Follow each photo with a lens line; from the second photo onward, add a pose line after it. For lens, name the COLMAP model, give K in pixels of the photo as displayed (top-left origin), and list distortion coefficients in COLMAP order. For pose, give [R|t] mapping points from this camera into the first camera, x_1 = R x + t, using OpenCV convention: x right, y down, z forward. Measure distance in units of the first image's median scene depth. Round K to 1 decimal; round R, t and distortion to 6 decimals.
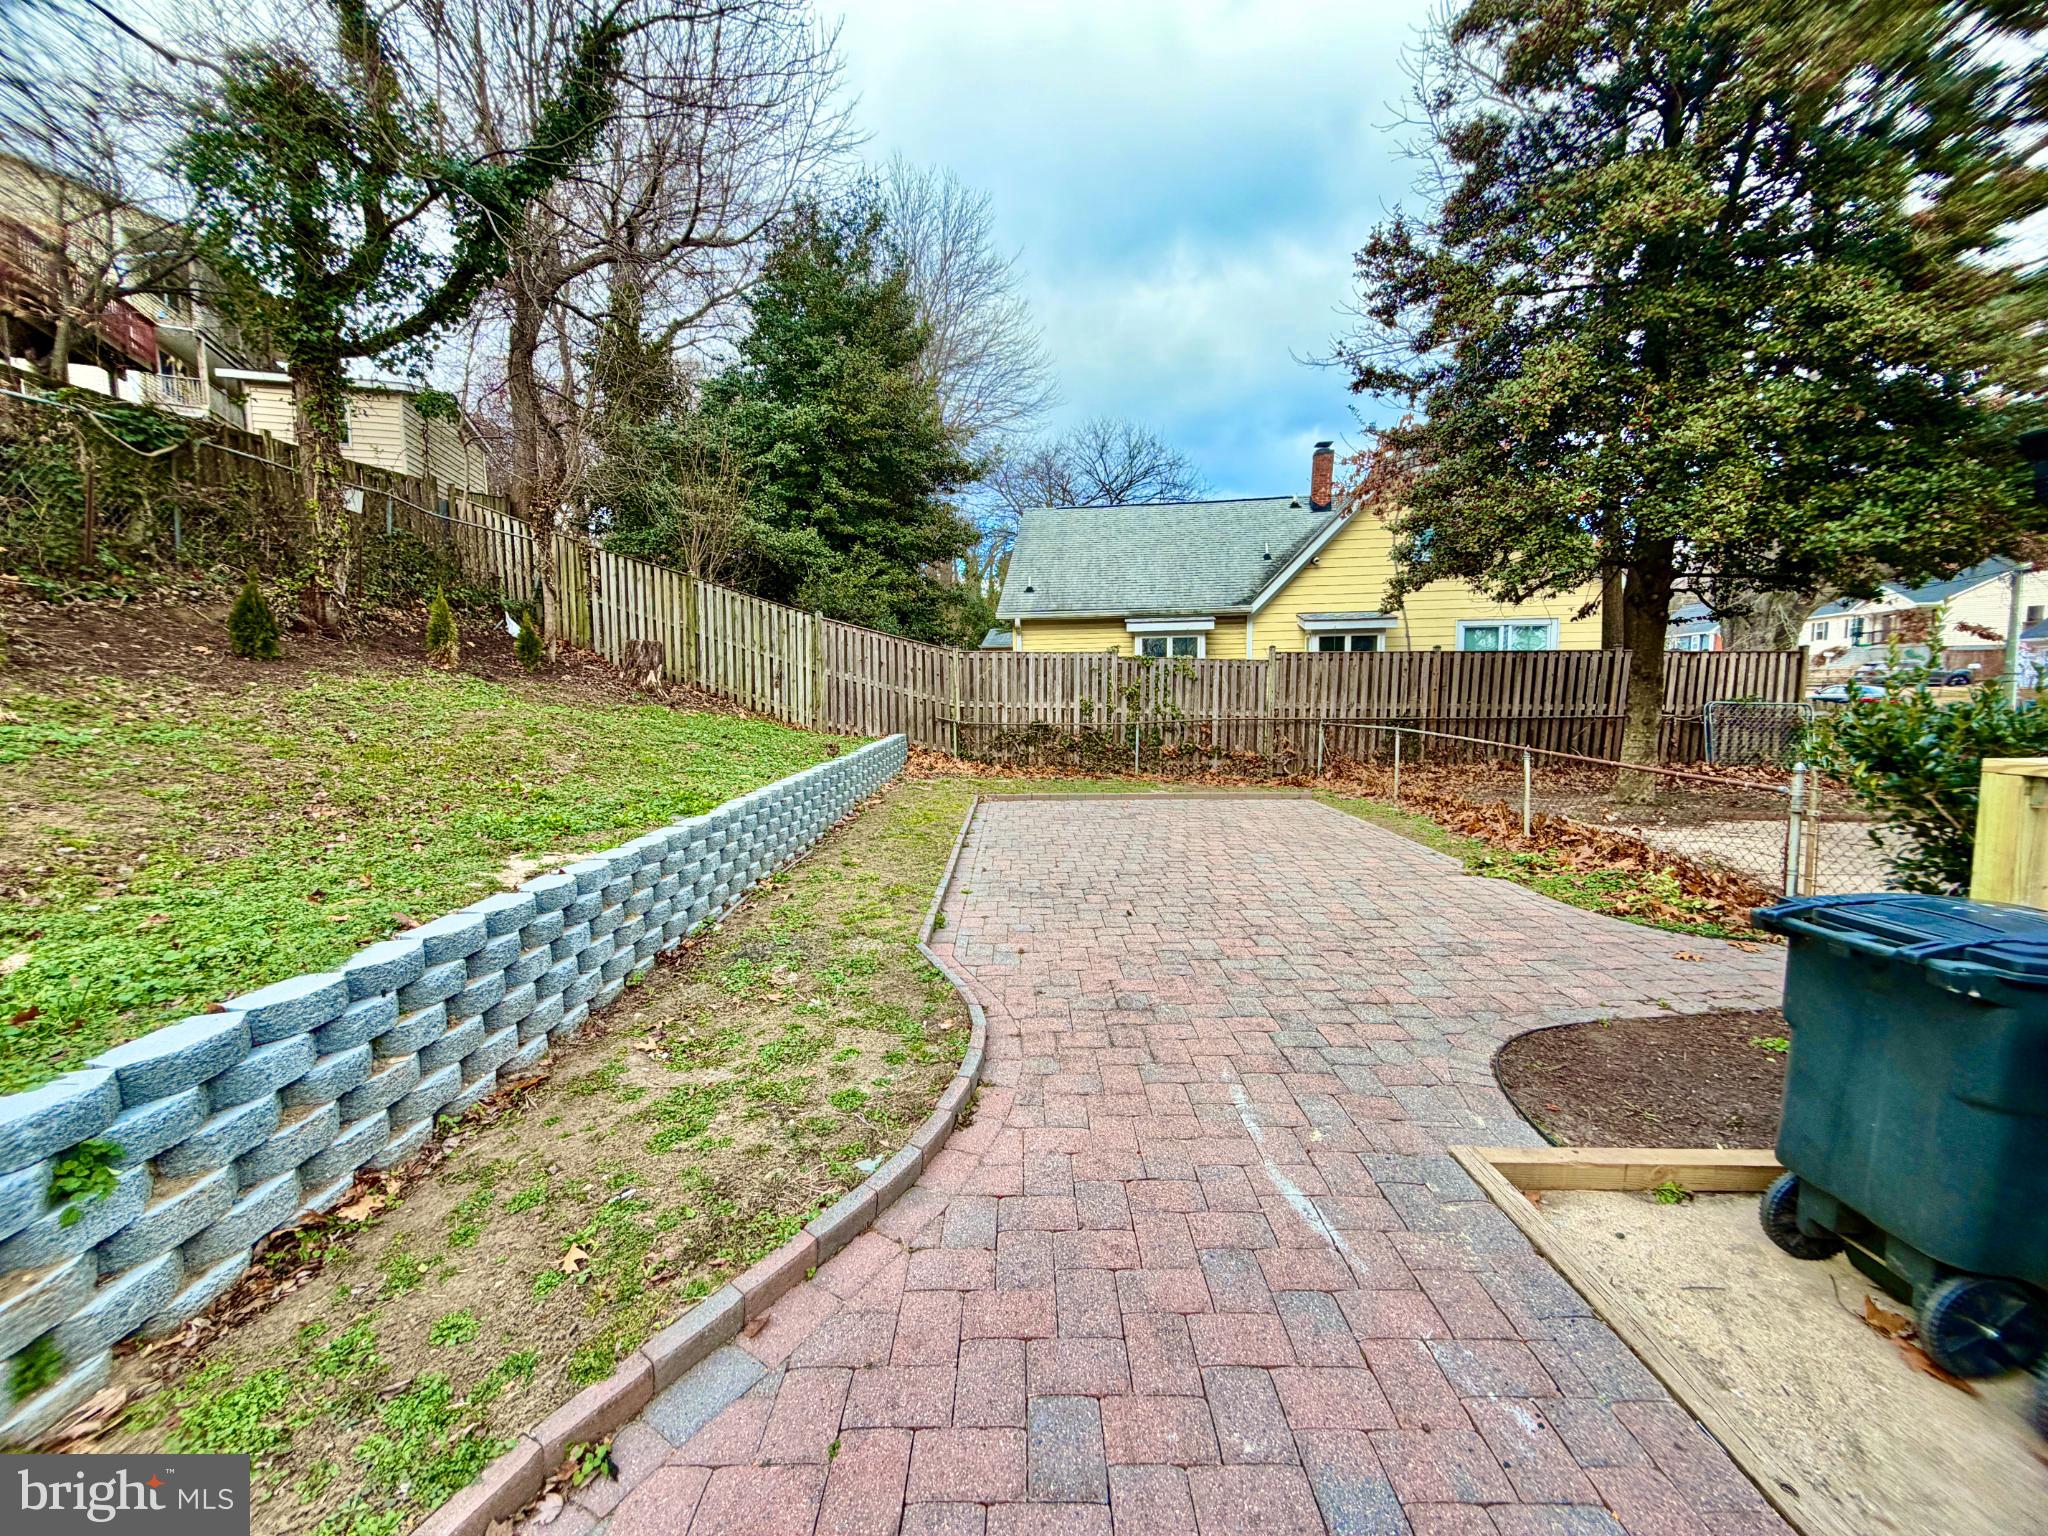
lens RADIAL K [[815.6, 0, 1020.8], [0, 815.6, 770.2], [0, 0, 1]] dist [-0.000894, 0.000817]
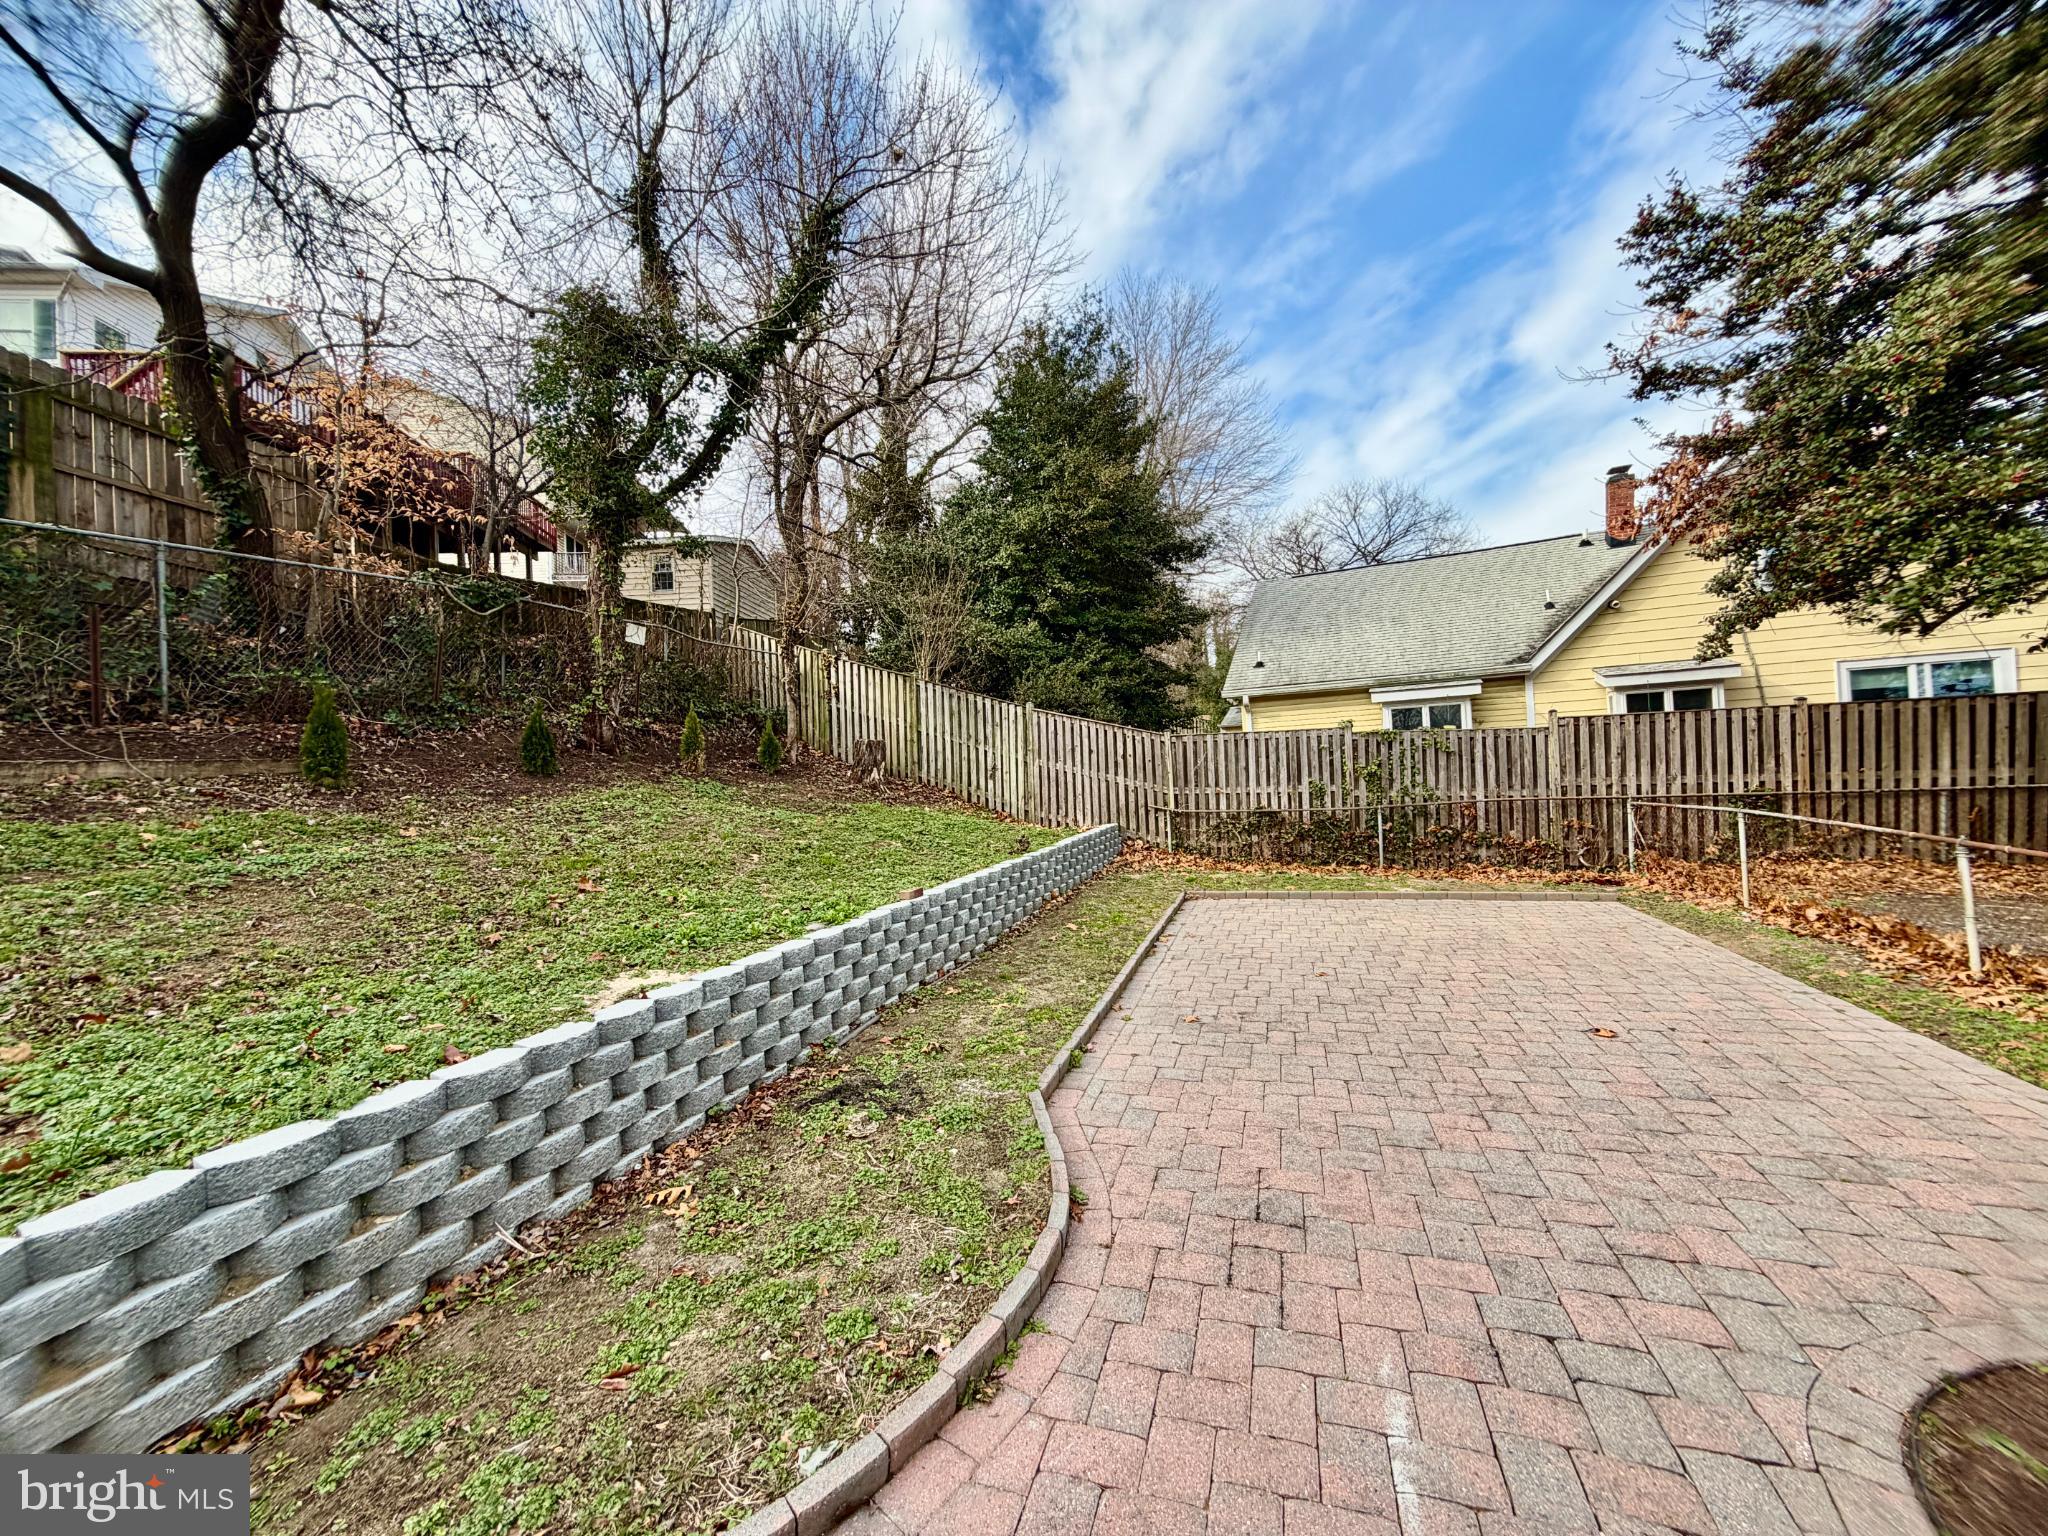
lens RADIAL K [[817.9, 0, 1023.4], [0, 817.9, 765.0], [0, 0, 1]] dist [0.003303, -0.000027]
pose [[0.952017, -0.038604, -0.303599, 0.051053], [0.006175, 0.994234, -0.107058, -0.012462], [0.305982, 0.100046, 0.946766, 0.060673]]
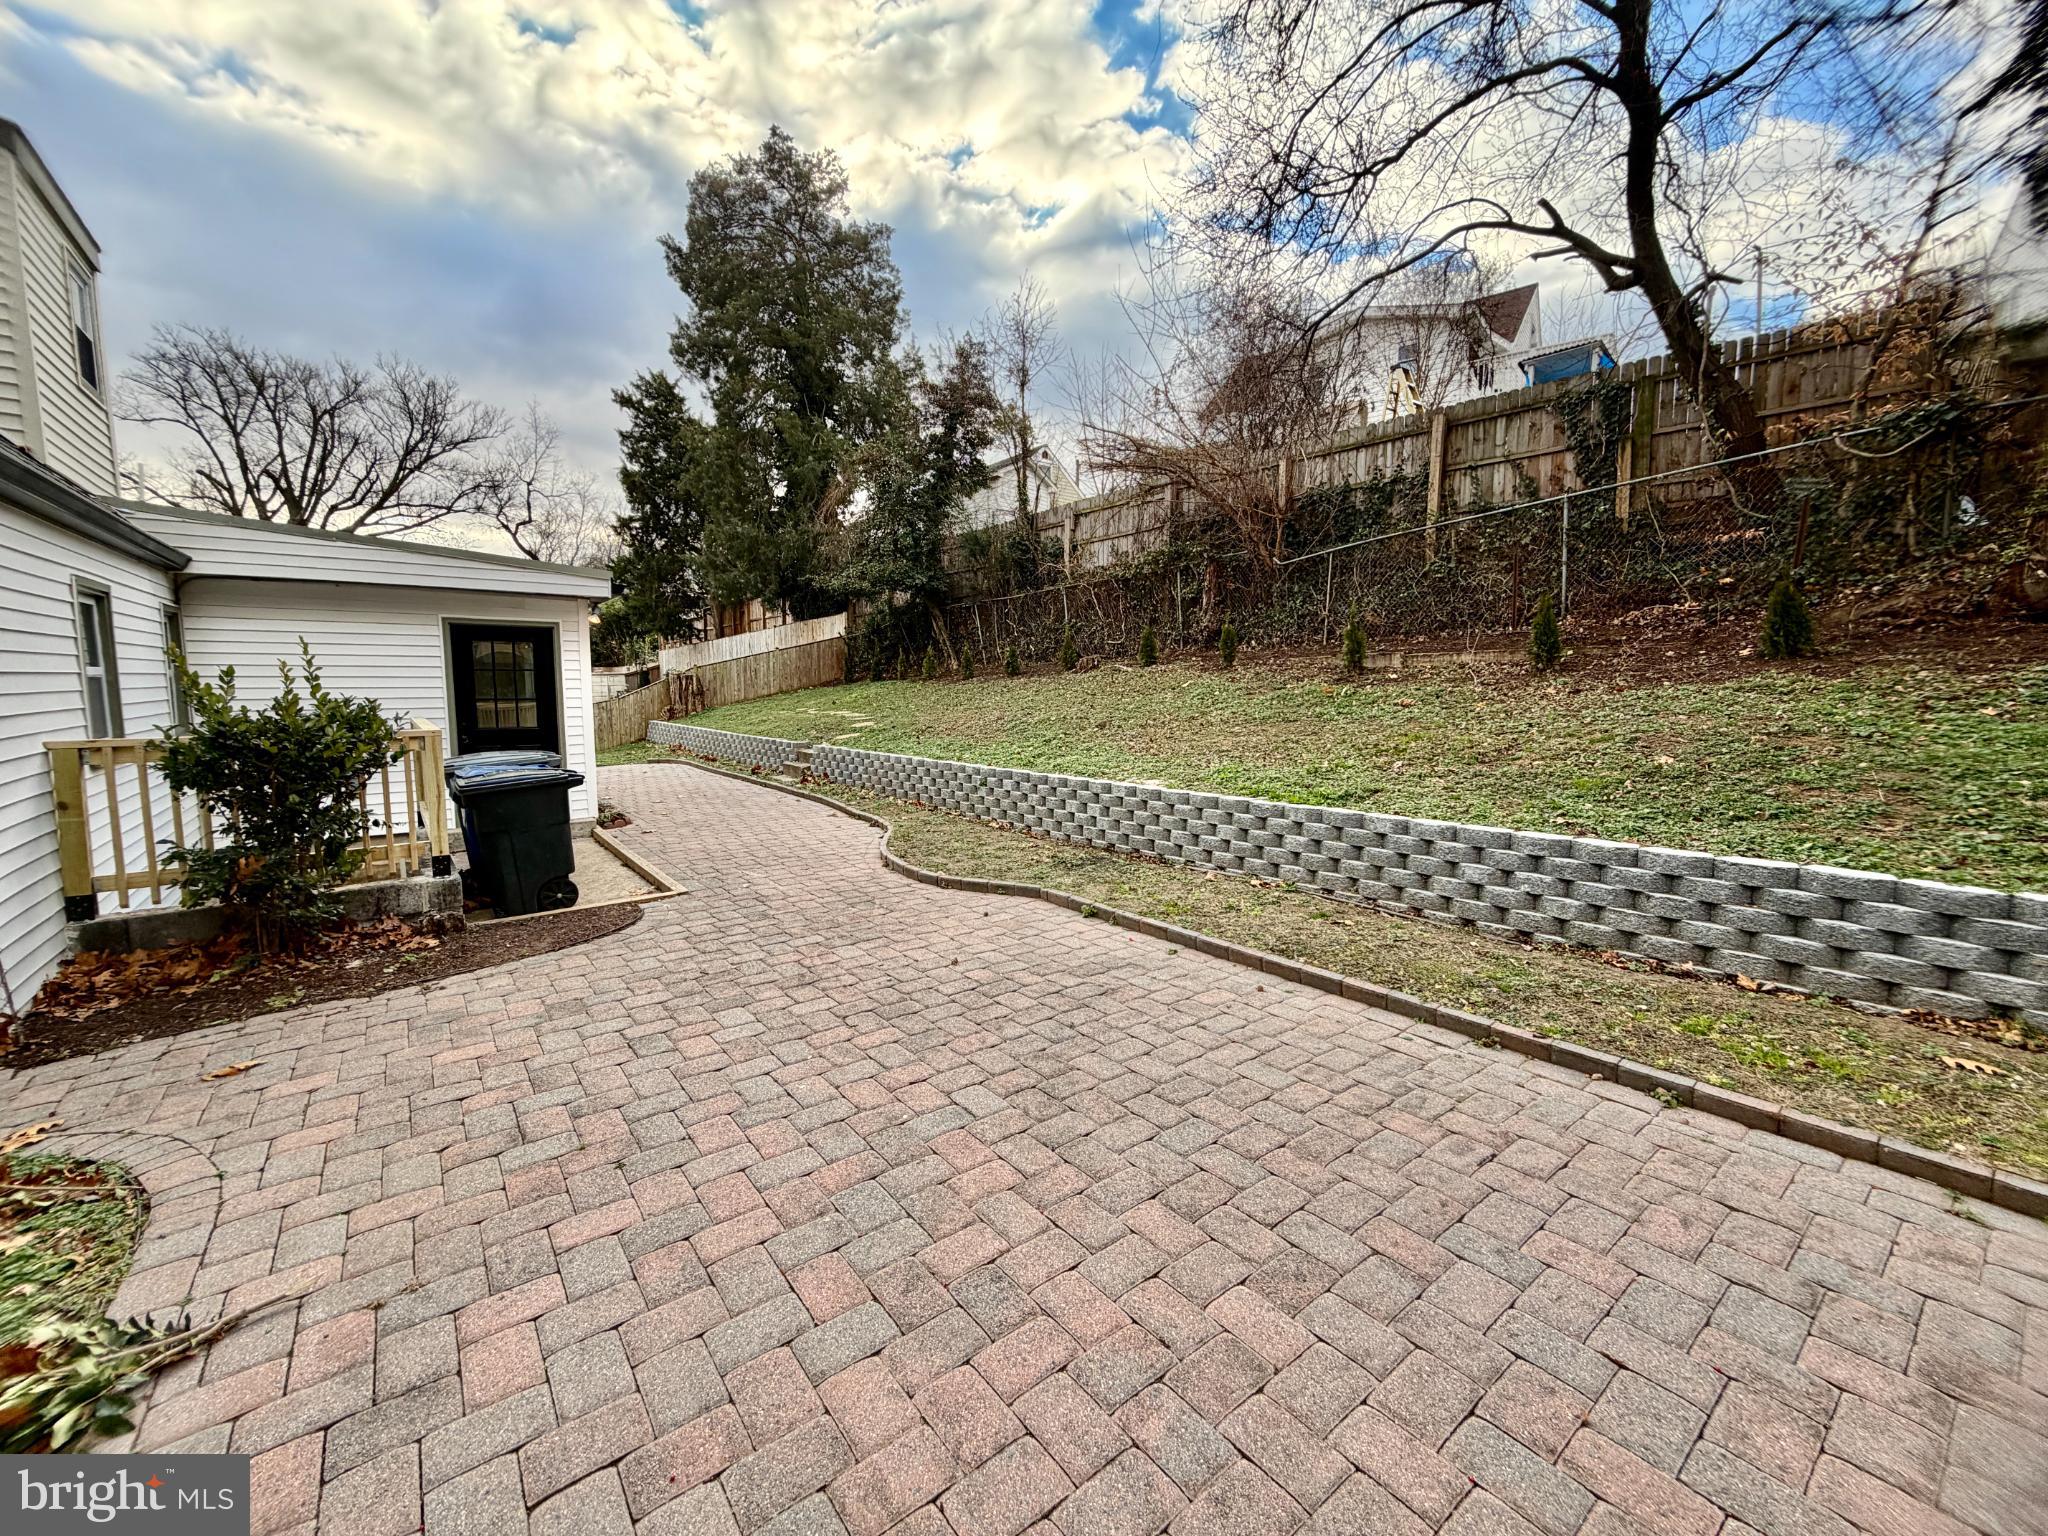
lens RADIAL K [[815.6, 0, 1020.8], [0, 815.6, 770.2], [0, 0, 1]] dist [-0.000894, 0.000817]
pose [[-0.797155, 0.068349, -0.599893, 0.255638], [-0.055445, 0.981087, 0.185457, -0.080950], [0.601223, 0.181099, -0.778289, 0.742383]]
